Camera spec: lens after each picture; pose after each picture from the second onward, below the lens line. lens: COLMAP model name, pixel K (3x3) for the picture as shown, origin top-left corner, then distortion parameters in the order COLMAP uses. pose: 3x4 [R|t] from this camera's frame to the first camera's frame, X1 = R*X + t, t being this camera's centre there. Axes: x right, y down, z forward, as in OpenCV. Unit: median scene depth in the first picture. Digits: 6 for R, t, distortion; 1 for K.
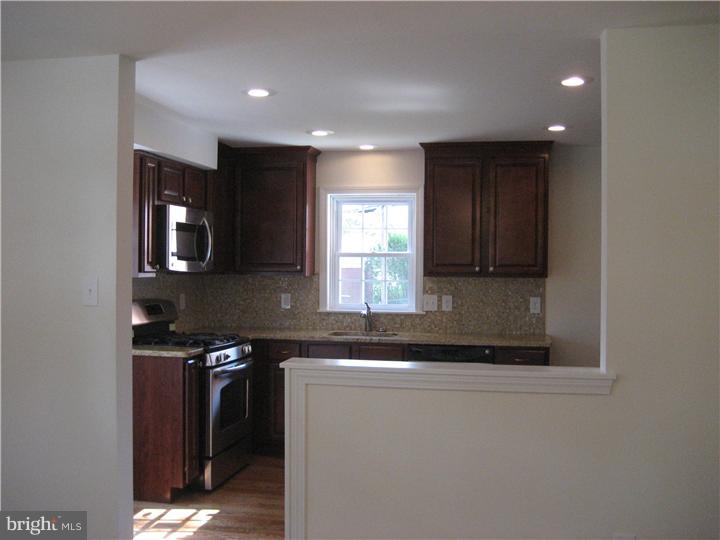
lens RADIAL K [[754.9, 0, 360.0], [0, 754.9, 270.0], [0, 0, 1]] dist [-0.147642, 0.204450]
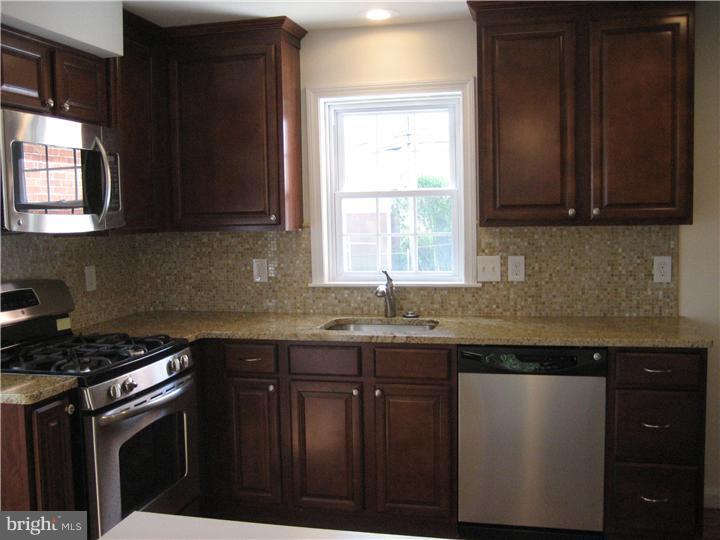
lens RADIAL K [[754.9, 0, 360.0], [0, 754.9, 270.0], [0, 0, 1]] dist [-0.147642, 0.204450]
pose [[0.998896, -0.026648, -0.038679, 0.011533], [0.029415, 0.996912, 0.072808, -0.003402], [0.036620, -0.073866, 0.996596, 0.384678]]
